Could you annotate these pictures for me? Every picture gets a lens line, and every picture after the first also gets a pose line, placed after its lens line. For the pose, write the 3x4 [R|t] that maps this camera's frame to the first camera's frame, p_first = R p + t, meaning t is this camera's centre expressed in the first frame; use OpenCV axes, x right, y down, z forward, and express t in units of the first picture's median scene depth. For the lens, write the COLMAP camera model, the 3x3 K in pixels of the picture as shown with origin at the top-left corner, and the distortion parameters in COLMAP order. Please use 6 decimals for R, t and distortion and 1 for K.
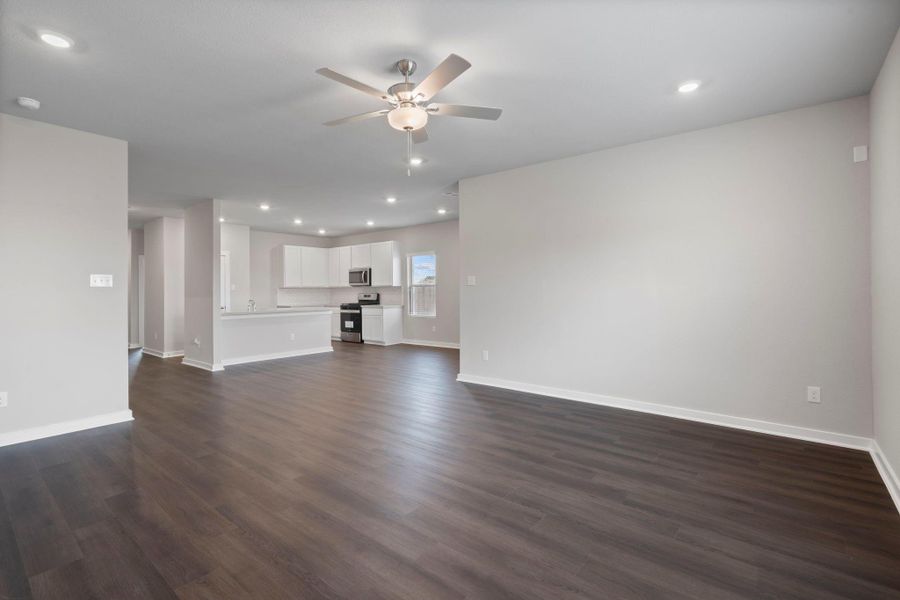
lens RADIAL K [[407.5, 0, 450.0], [0, 407.5, 300.0], [0, 0, 1]] dist [-0.002975, -0.000523]
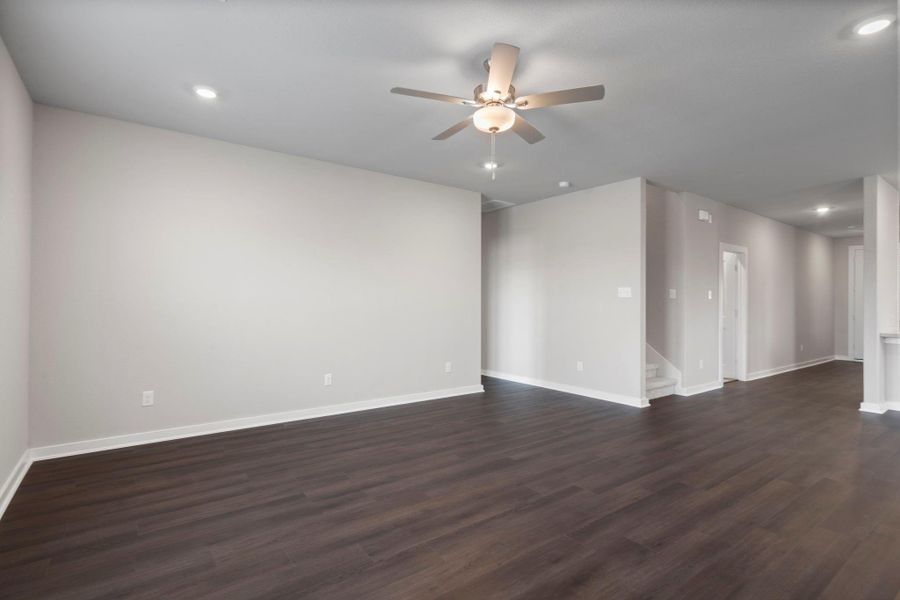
lens RADIAL K [[446.6, 0, 450.0], [0, 446.6, 300.0], [0, 0, 1]] dist [0.001019, 0.000312]
pose [[-0.247896, -0.001344, -0.968786, 0.963464], [-0.031633, 0.999477, 0.006707, -0.023149], [0.968270, 0.032308, -0.247808, 1.199379]]
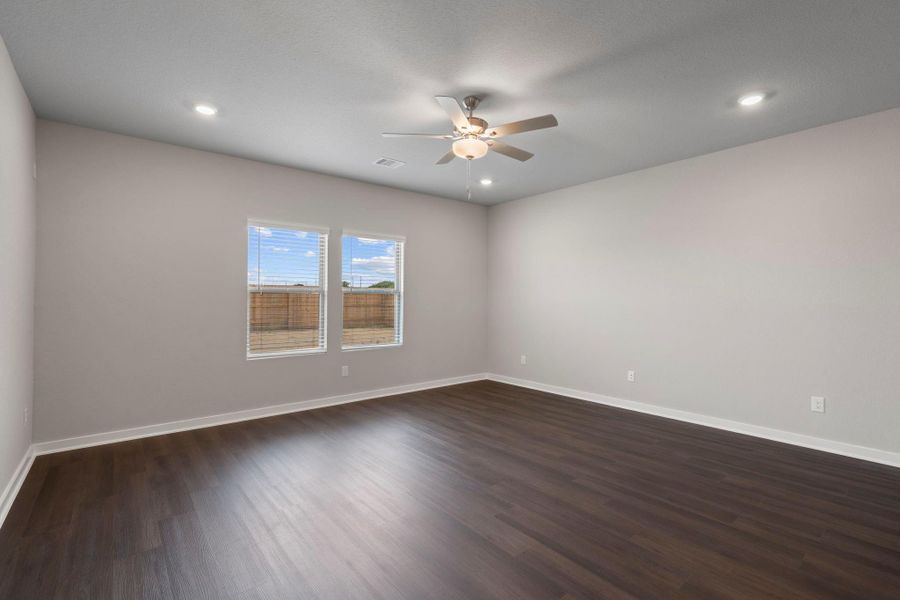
lens RADIAL K [[407.5, 0, 450.0], [0, 407.5, 300.0], [0, 0, 1]] dist [-0.002975, -0.000523]
pose [[-0.980276, -0.001086, 0.197631, -0.282053], [0.004053, 0.999664, 0.025593, -0.054661], [-0.197593, 0.025889, -0.979942, 2.196240]]
